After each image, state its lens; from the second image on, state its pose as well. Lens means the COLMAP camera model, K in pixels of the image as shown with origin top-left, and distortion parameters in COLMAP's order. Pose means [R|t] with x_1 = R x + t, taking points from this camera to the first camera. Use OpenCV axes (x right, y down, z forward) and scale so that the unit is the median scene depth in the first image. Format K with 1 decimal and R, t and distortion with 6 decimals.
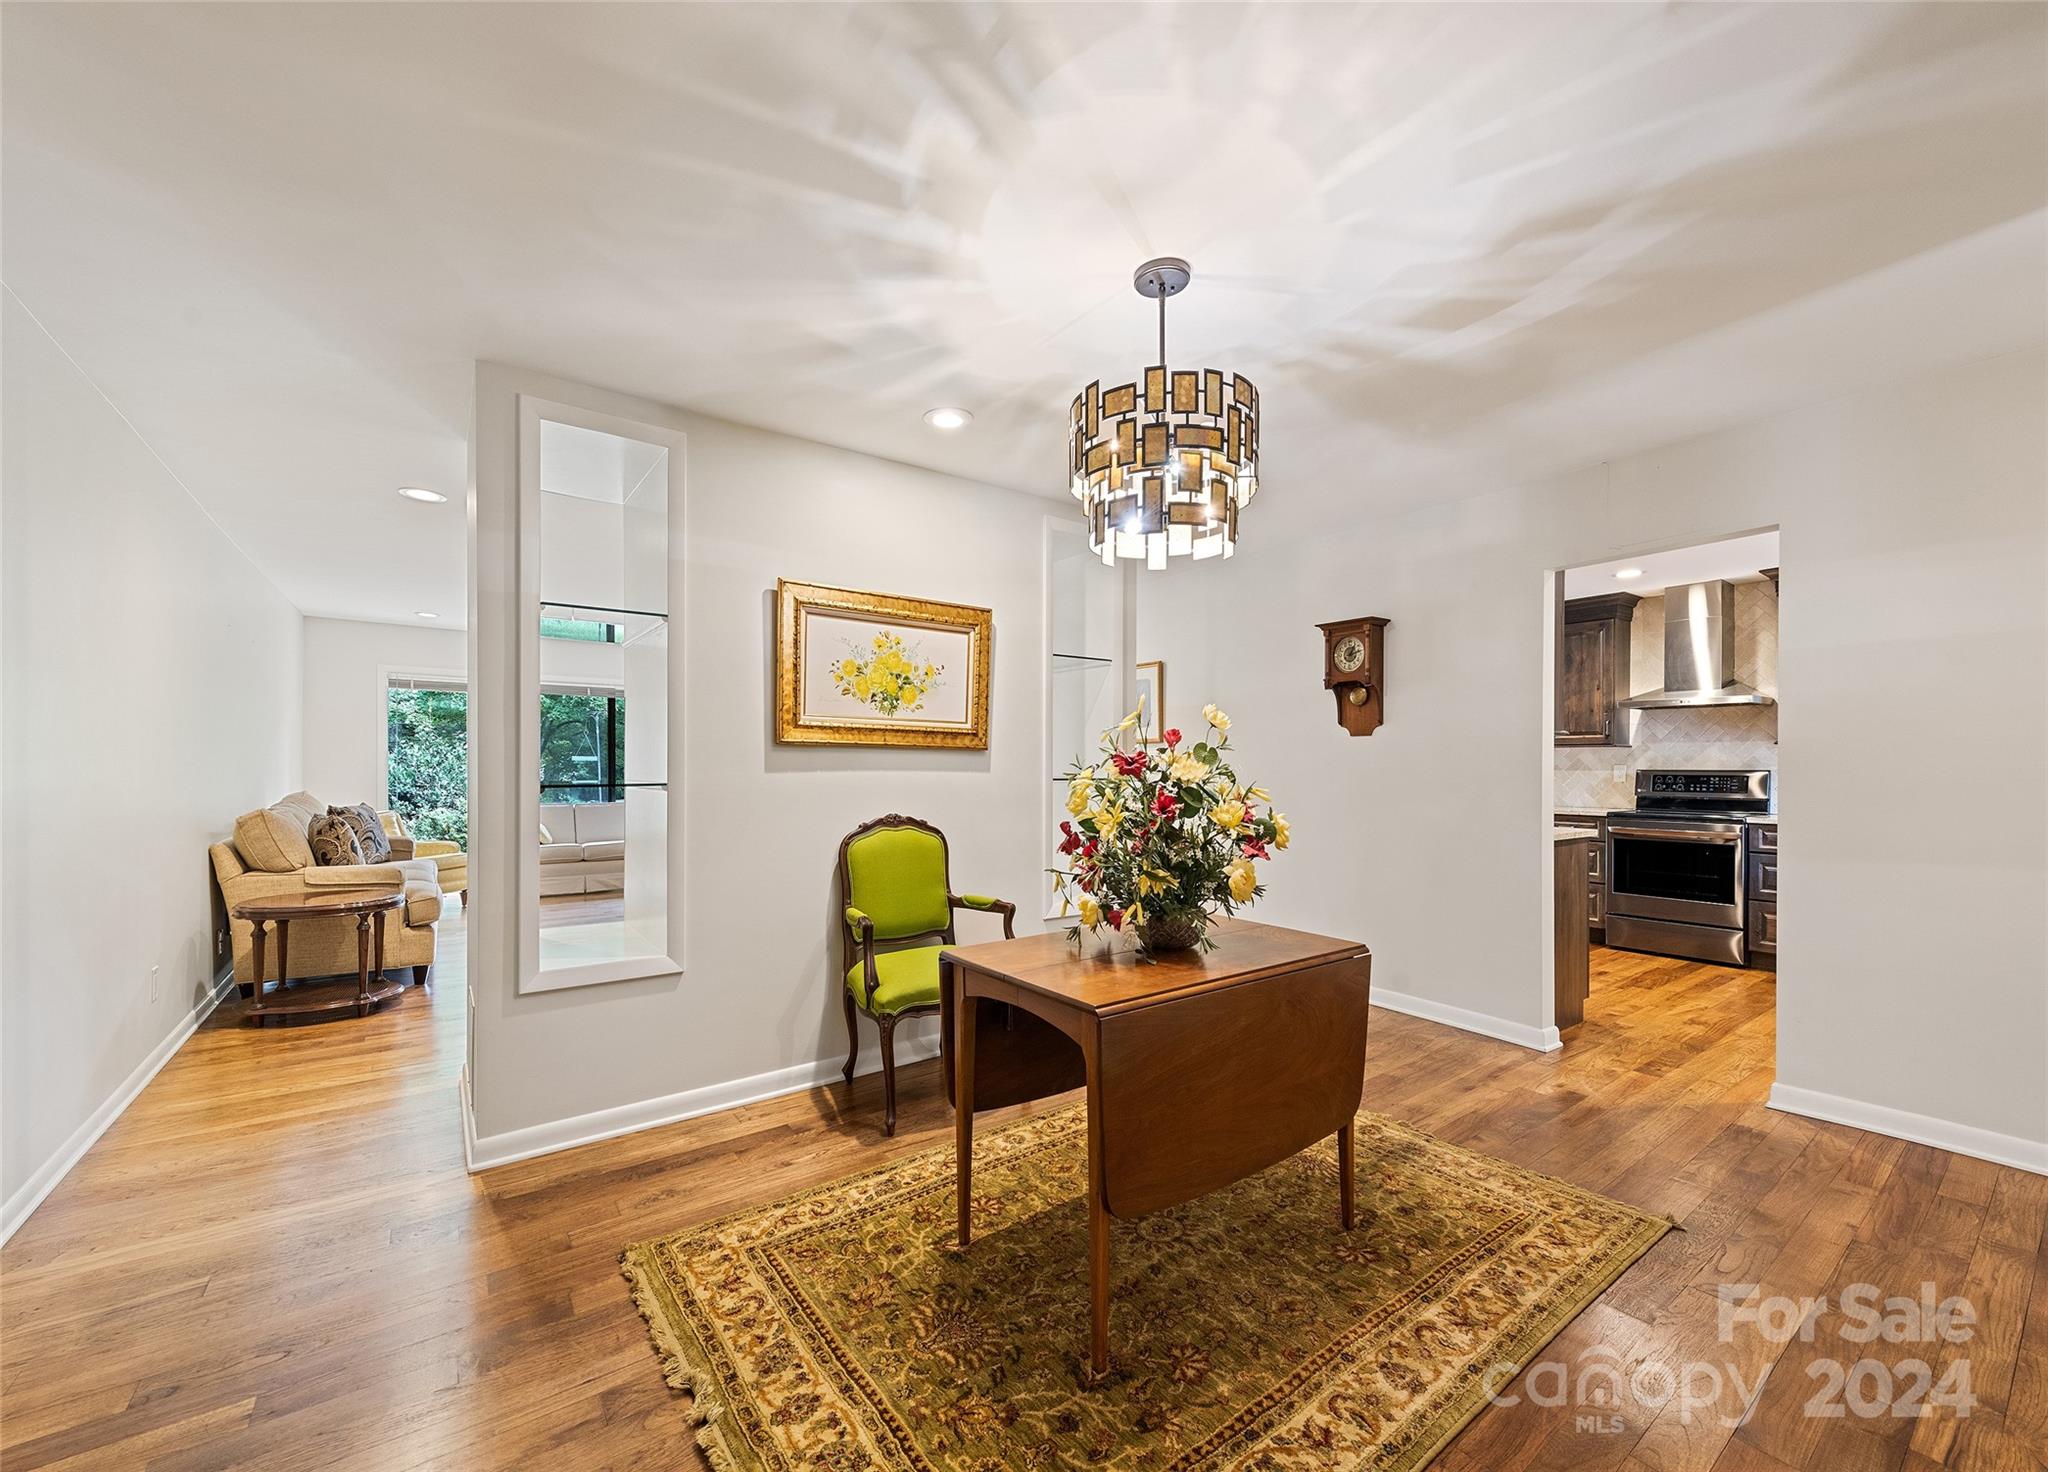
lens RADIAL K [[822.3, 0, 1025.7], [0, 822.3, 772.7], [0, 0, 1]] dist [0.001394, 0.000039]
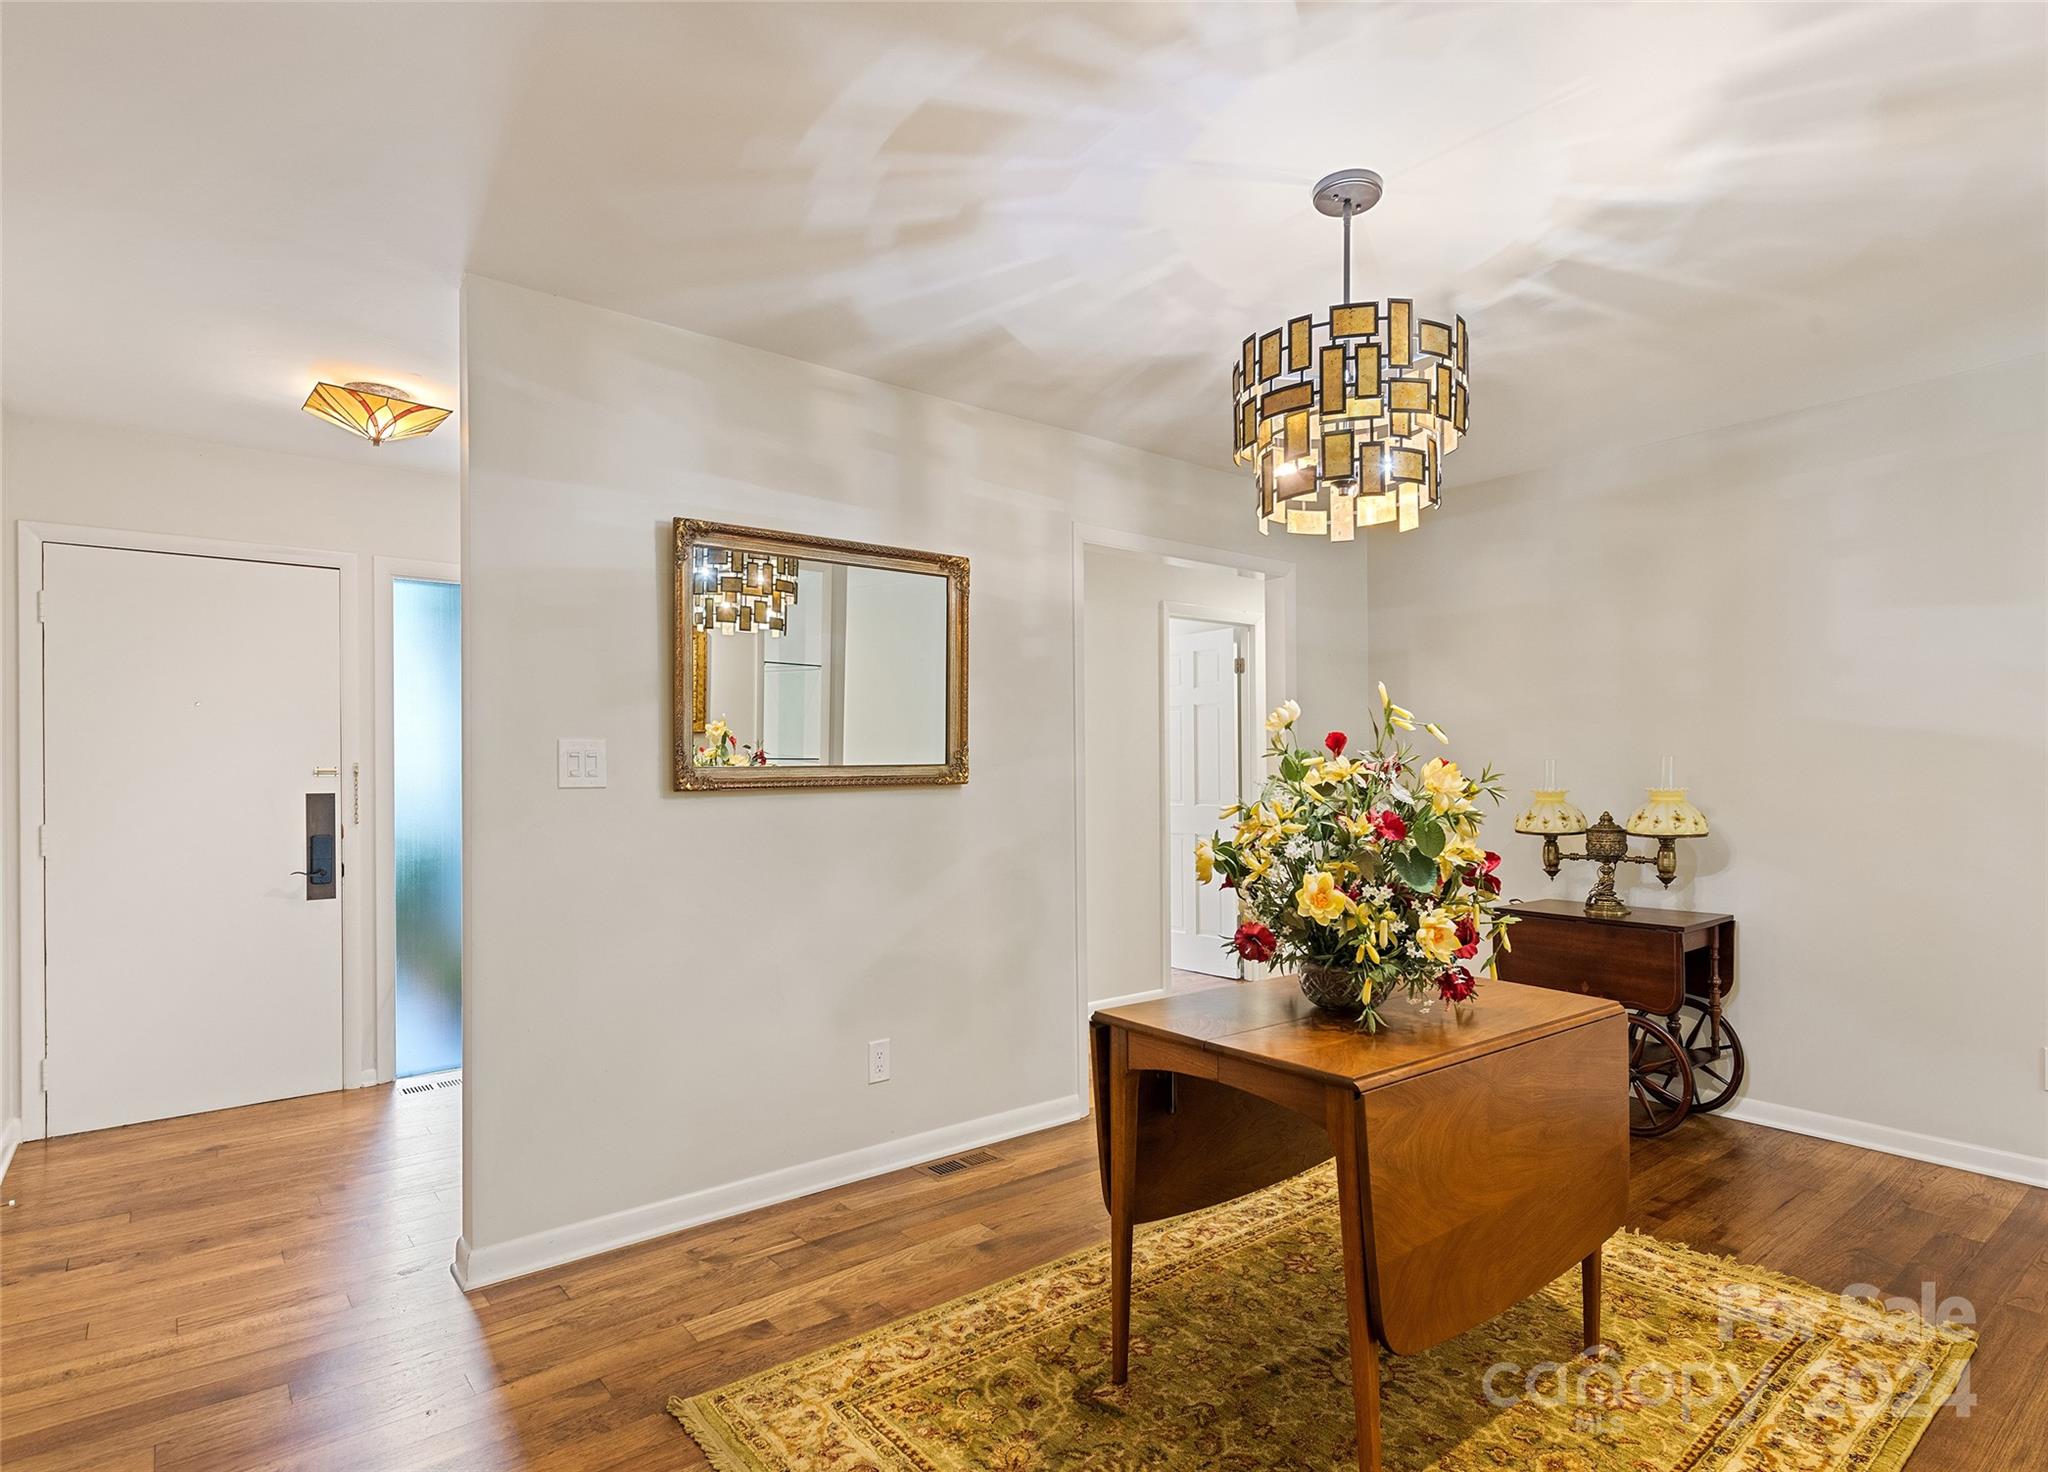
lens RADIAL K [[1062.9, 0, 1024.3], [0, 1062.9, 770.0], [0, 0, 1]] dist [0.002984, 0.000150]
pose [[-0.999085, 0.003781, -0.042590, 0.501243], [0.003840, 0.999992, -0.001302, -0.014244], [0.042585, -0.001464, -0.999092, 1.909382]]
